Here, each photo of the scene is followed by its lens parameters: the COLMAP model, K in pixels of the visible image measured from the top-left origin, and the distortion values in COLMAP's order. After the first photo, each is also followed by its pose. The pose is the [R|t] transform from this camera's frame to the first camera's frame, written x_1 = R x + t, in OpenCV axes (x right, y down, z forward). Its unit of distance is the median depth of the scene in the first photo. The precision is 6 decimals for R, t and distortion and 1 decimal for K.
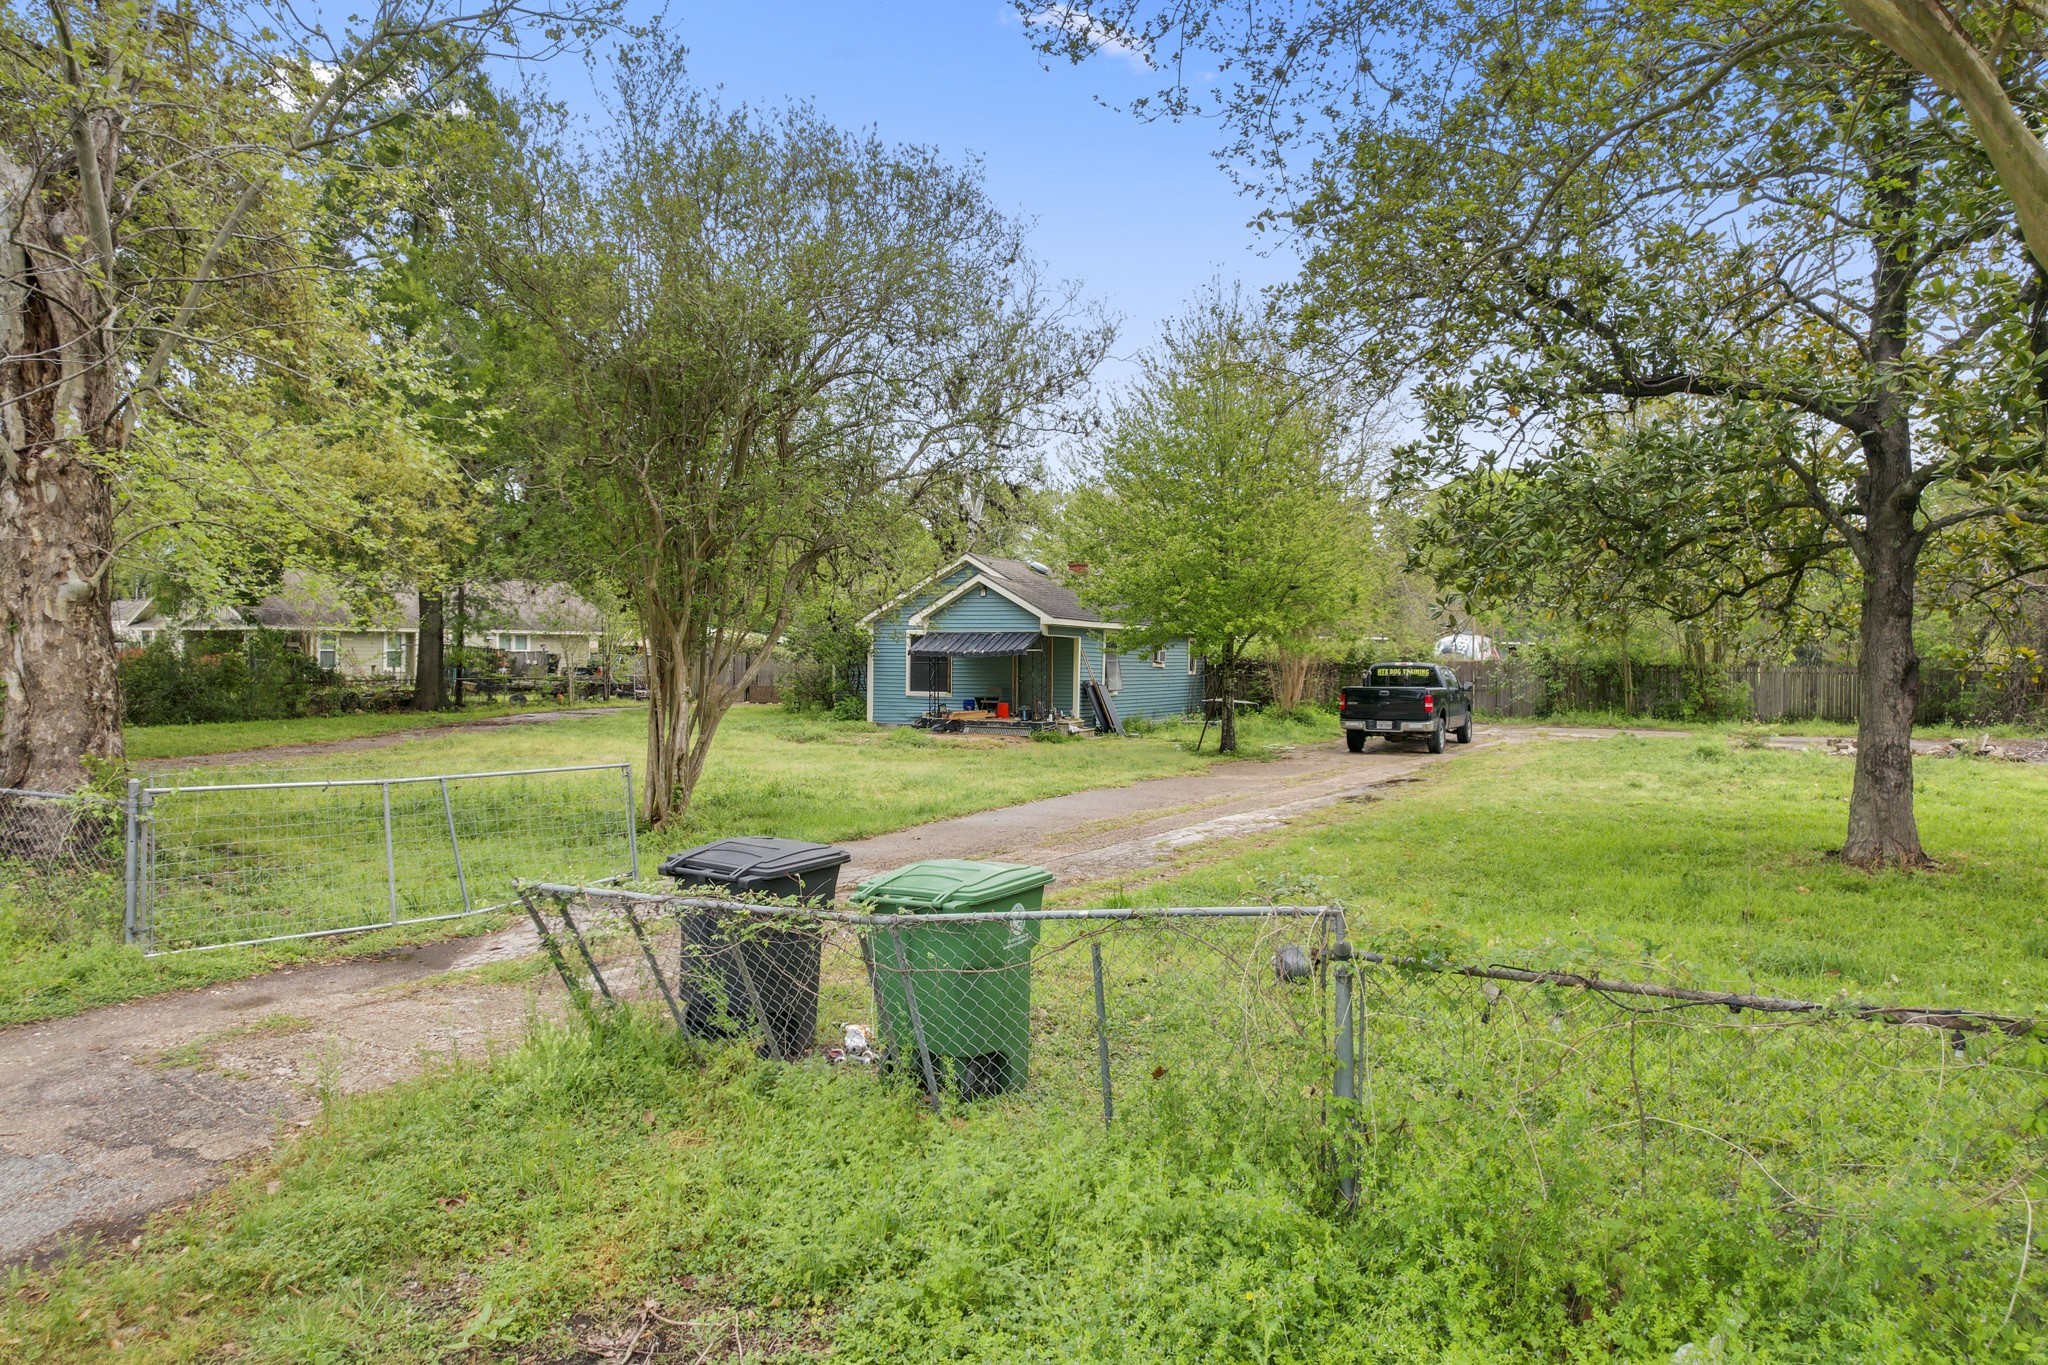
lens RADIAL K [[1316.8, 0, 1018.1], [0, 1316.8, 669.8], [0, 0, 1]] dist [-0.074297, 0.068614]
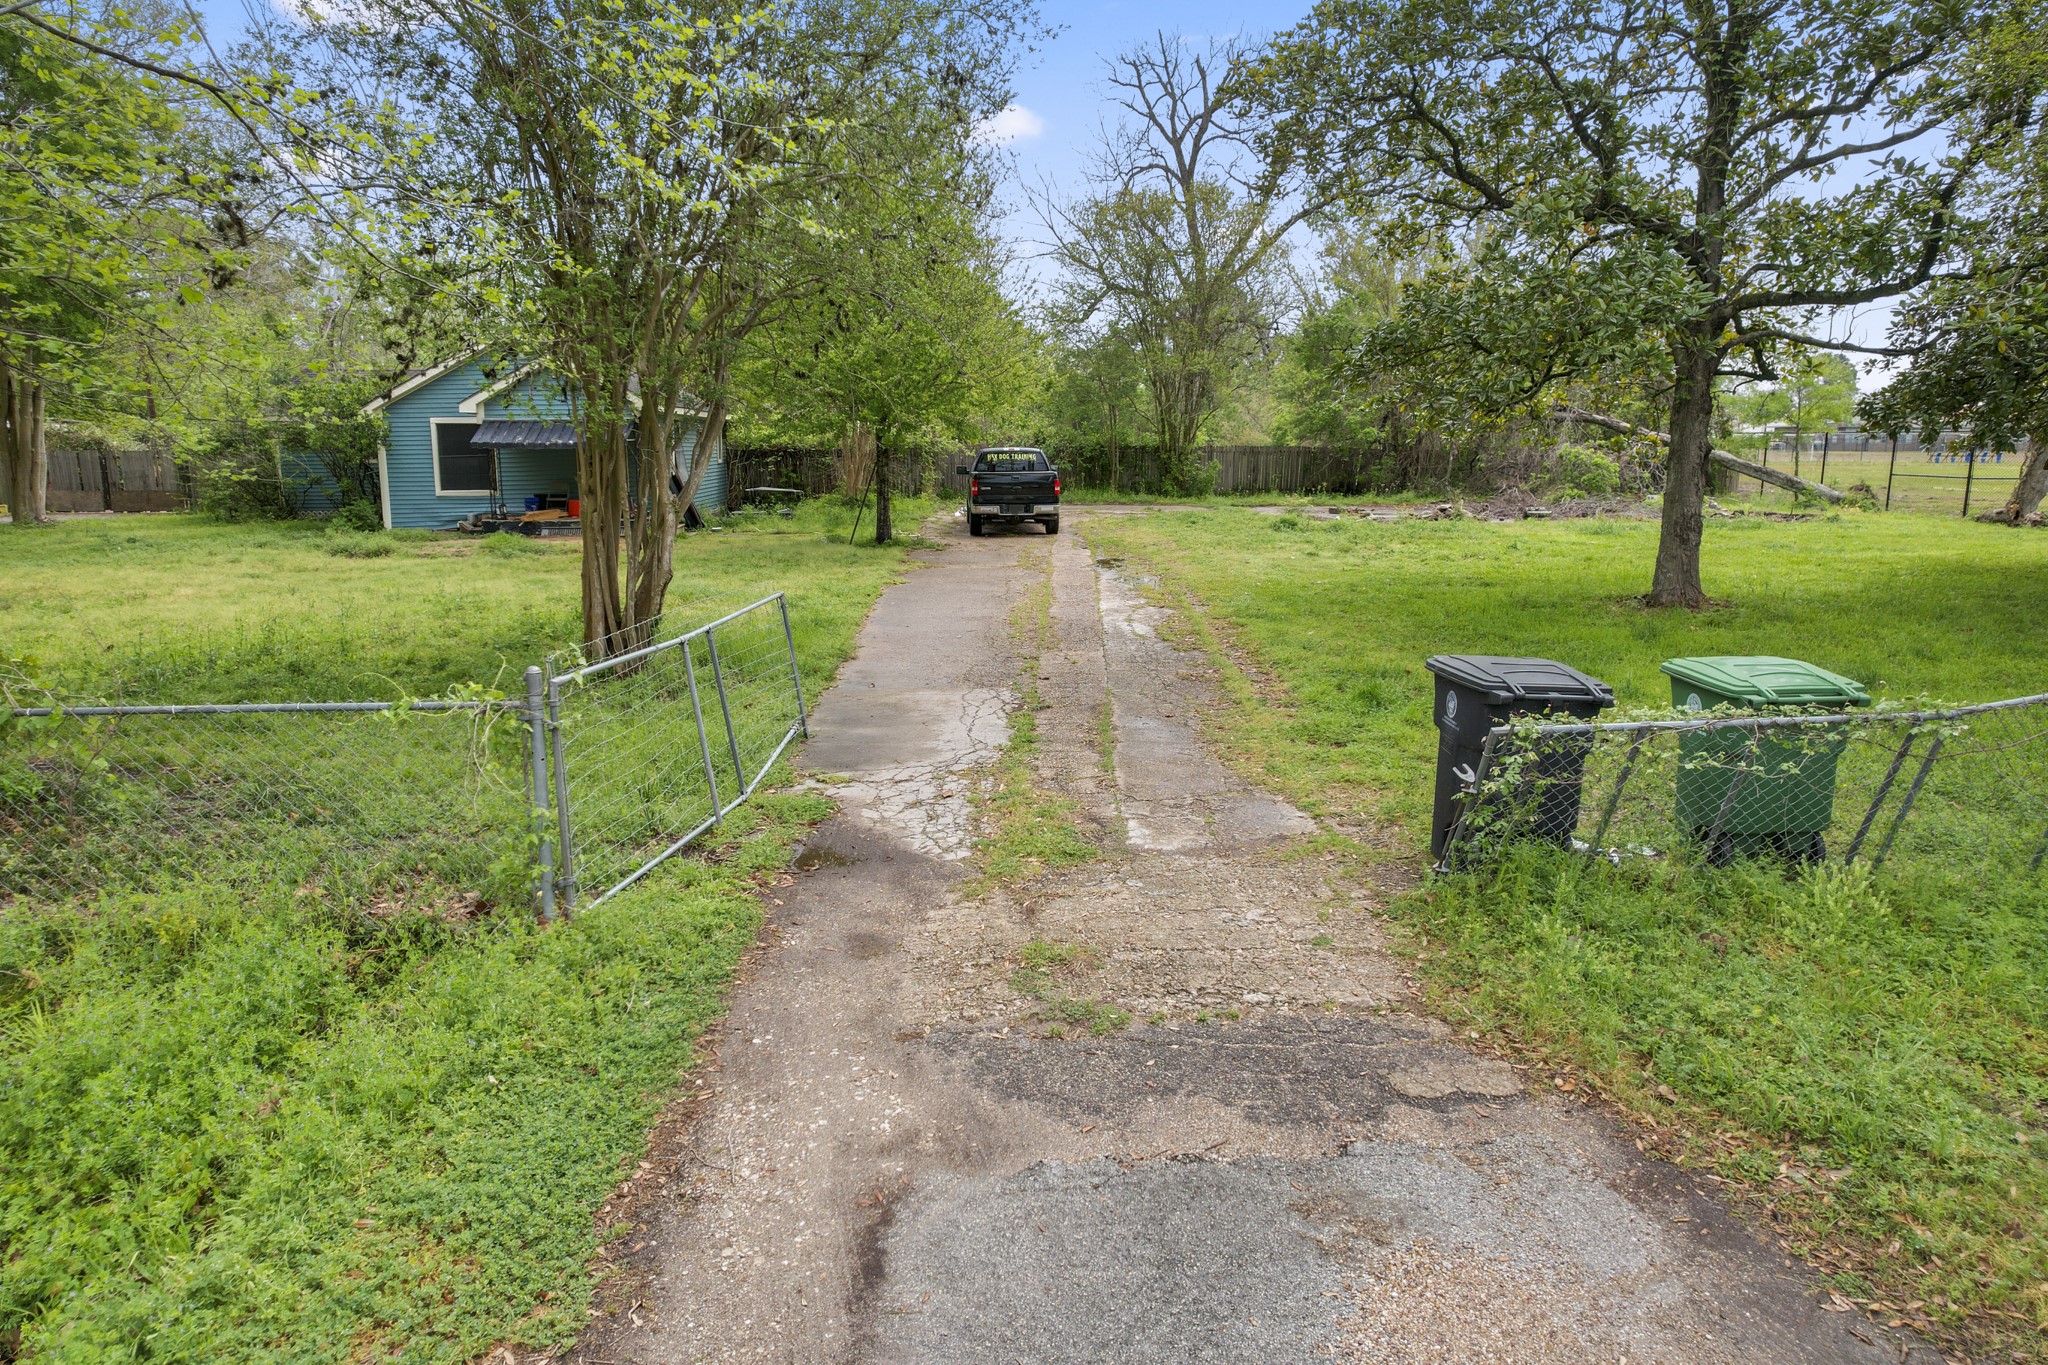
lens RADIAL K [[1316.8, 0, 1025.4], [0, 1316.8, 674.7], [0, 0, 1]] dist [-0.074297, 0.068614]
pose [[0.856183, -0.100320, 0.506840, -0.217091], [0.013982, 0.985108, 0.171366, -0.005700], [-0.516484, -0.139634, 0.844836, 0.084540]]
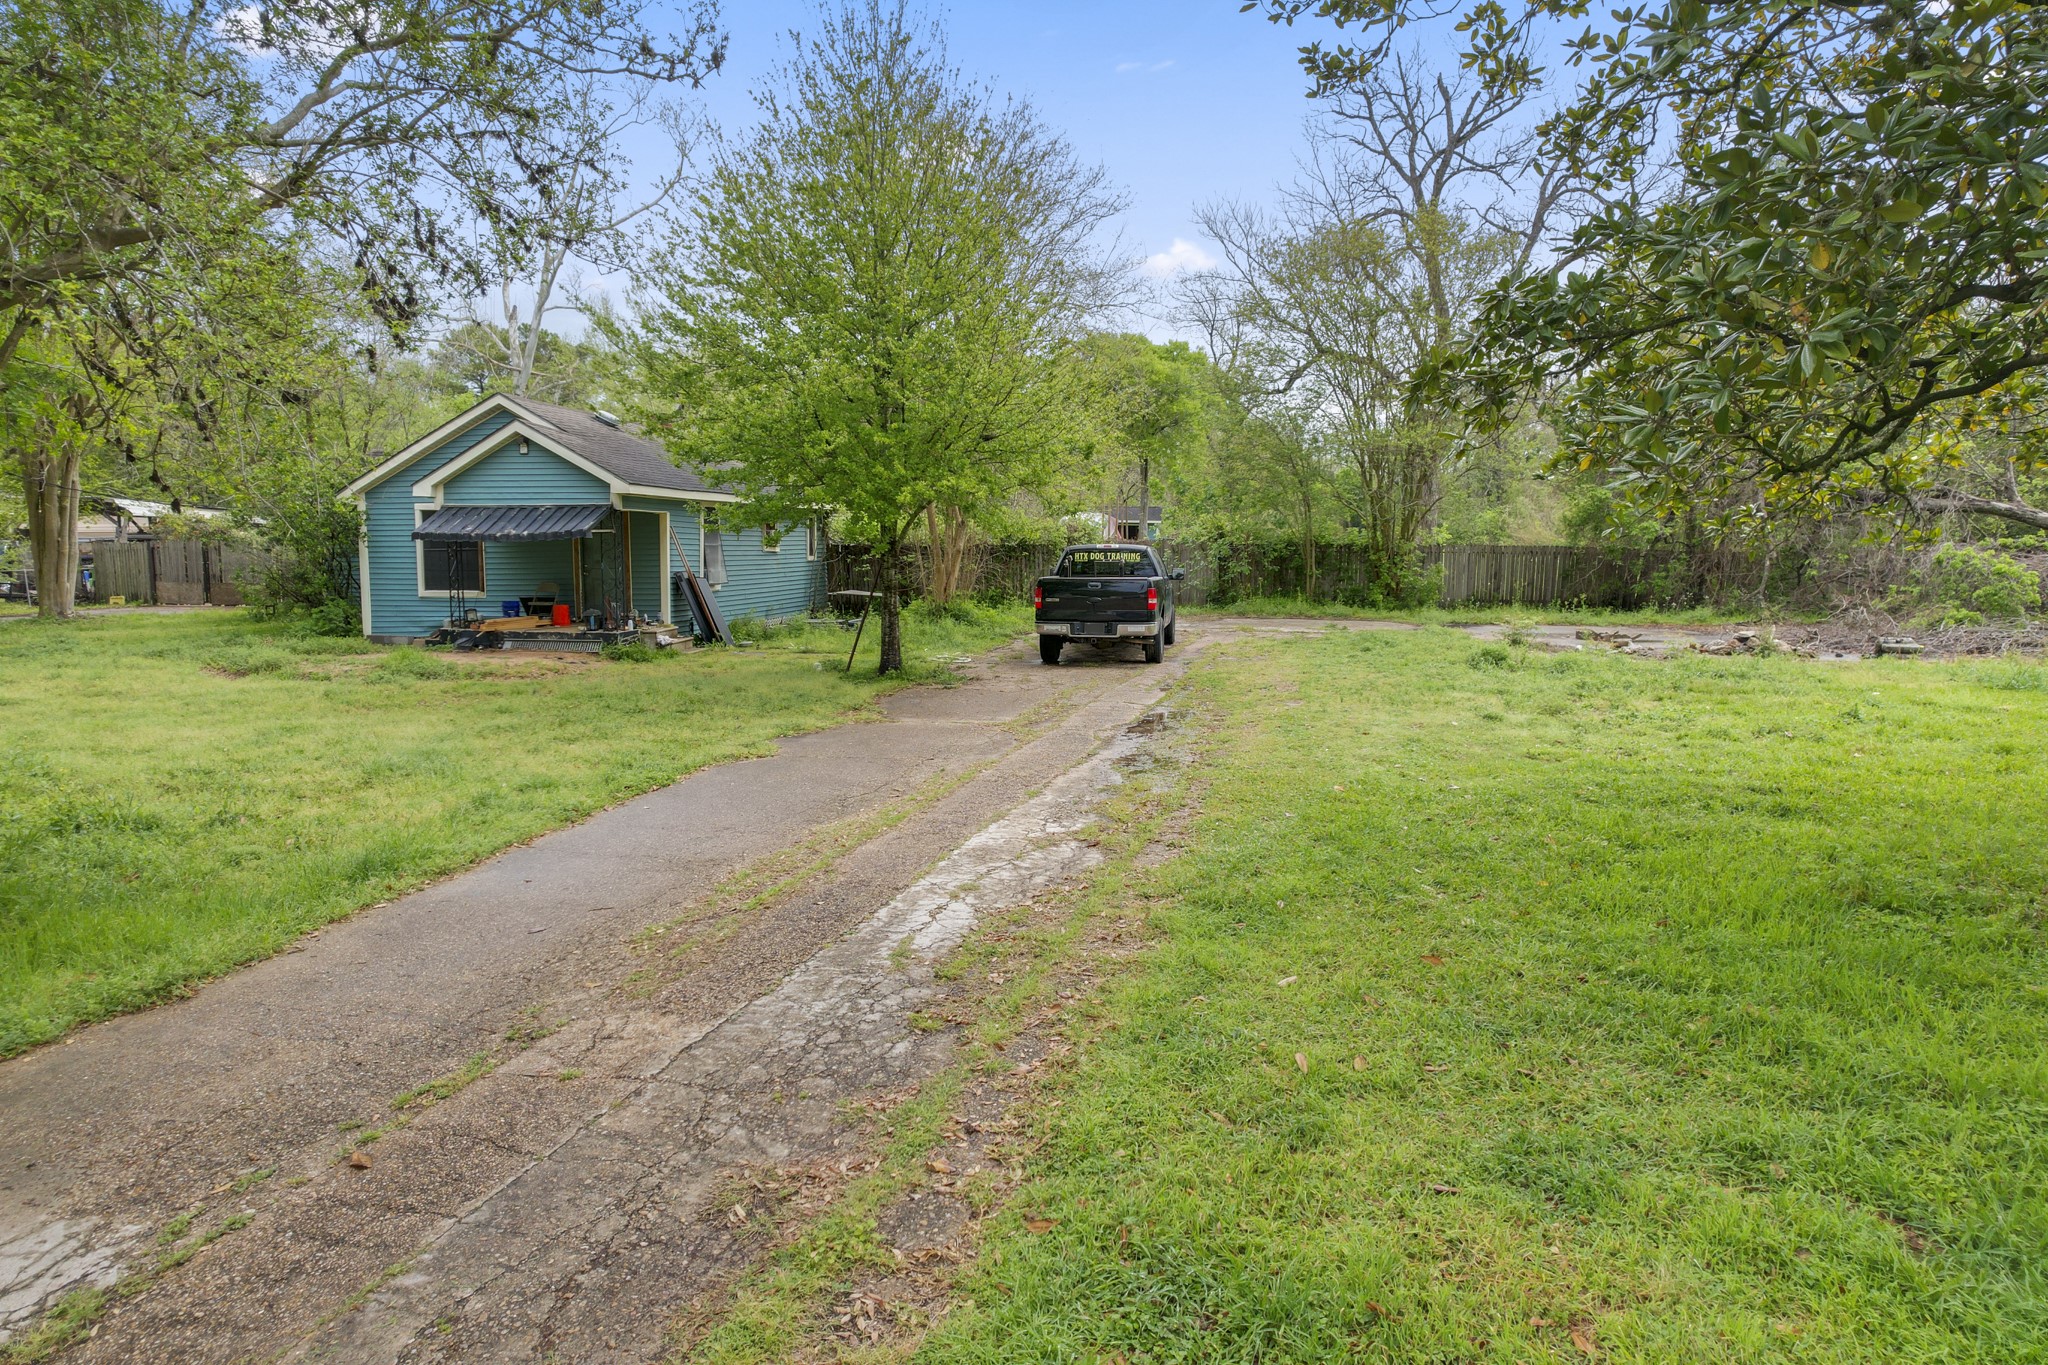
lens RADIAL K [[1316.8, 0, 1017.4], [0, 1316.8, 676.2], [0, 0, 1]] dist [-0.074297, 0.068614]
pose [[0.951122, -0.037863, 0.306486, 0.005641], [0.008207, 0.995204, 0.097479, -0.003696], [-0.308706, -0.090199, 0.946871, 0.255819]]
